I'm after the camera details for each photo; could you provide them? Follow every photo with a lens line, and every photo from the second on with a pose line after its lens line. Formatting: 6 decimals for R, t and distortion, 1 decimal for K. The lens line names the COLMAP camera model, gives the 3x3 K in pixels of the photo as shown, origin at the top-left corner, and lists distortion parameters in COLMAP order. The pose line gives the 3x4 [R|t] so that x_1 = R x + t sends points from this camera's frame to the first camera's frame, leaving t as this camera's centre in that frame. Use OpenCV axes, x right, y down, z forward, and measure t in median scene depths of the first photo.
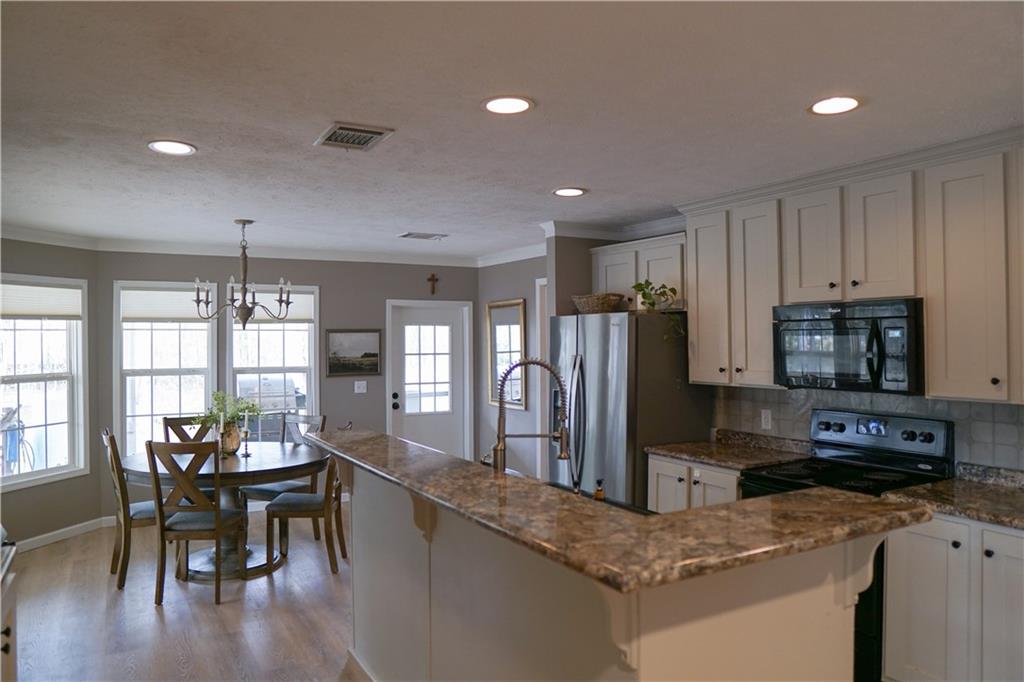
lens RADIAL K [[737.4, 0, 512.0], [0, 737.4, 341.0], [0, 0, 1]] dist [-0.128130, 0.076680]
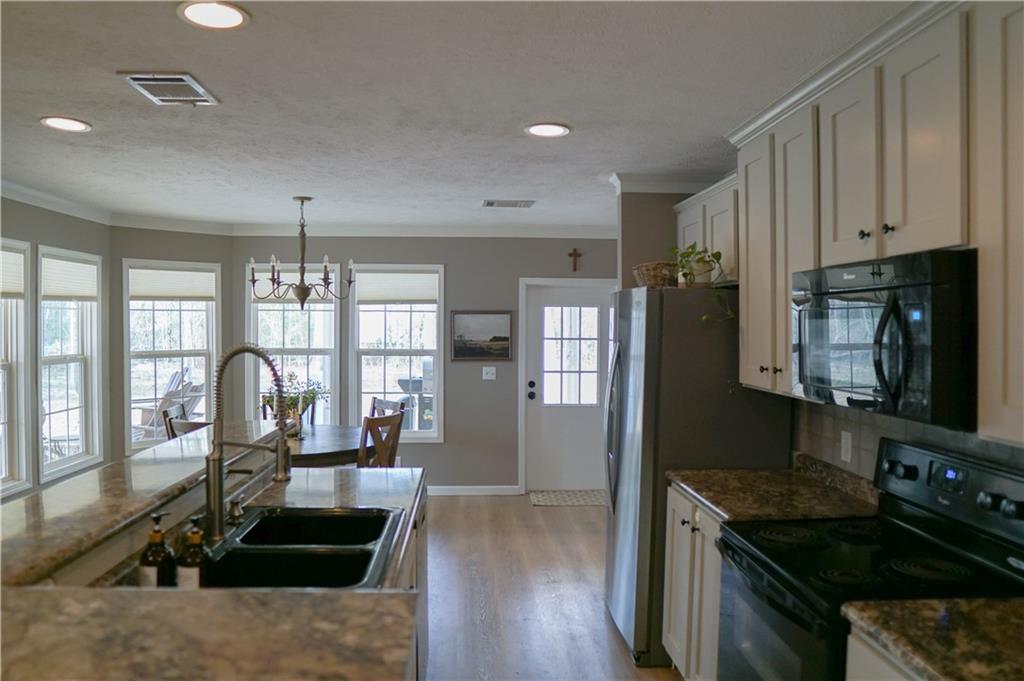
lens RADIAL K [[749.4, 0, 498.4], [0, 749.4, 330.0], [0, 0, 1]] dist [-0.123700, 0.074525]
pose [[0.888546, 0.013279, -0.458595, 0.257866], [-0.009990, 0.999904, 0.009597, -0.000708], [0.458678, -0.003946, 0.888594, 0.184844]]
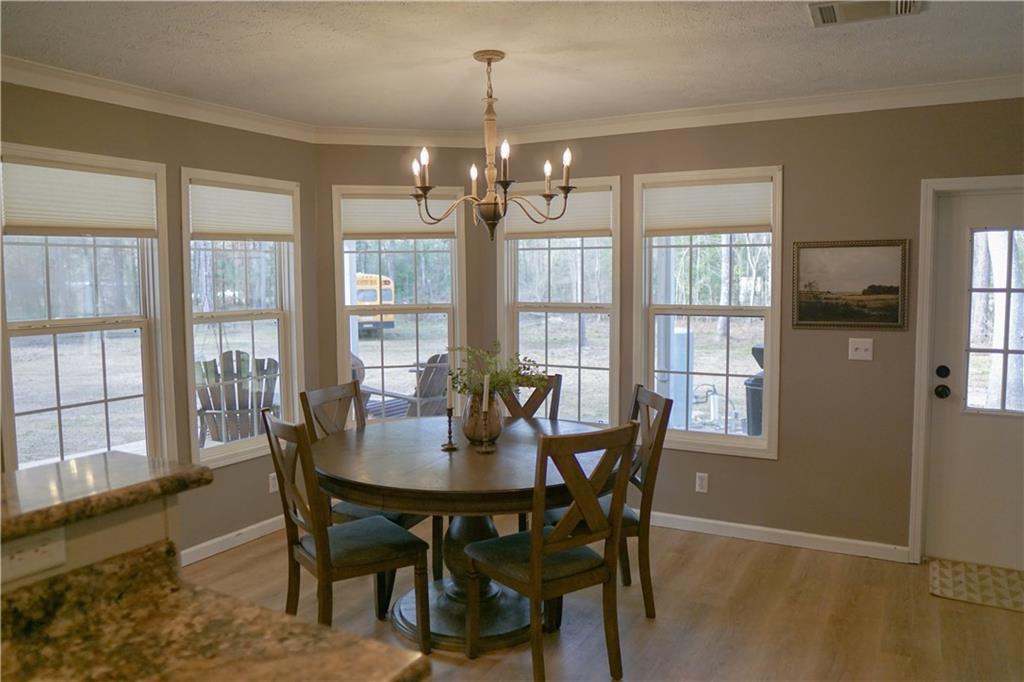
lens RADIAL K [[773.0, 0, 512.0], [0, 773.0, 341.0], [0, 0, 1]] dist [-0.089844, 0.086088]
pose [[0.525741, 0.076132, -0.847231, 0.143457], [0.003350, 0.995794, 0.091560, 0.005670], [0.850638, -0.050975, 0.523274, 0.540379]]
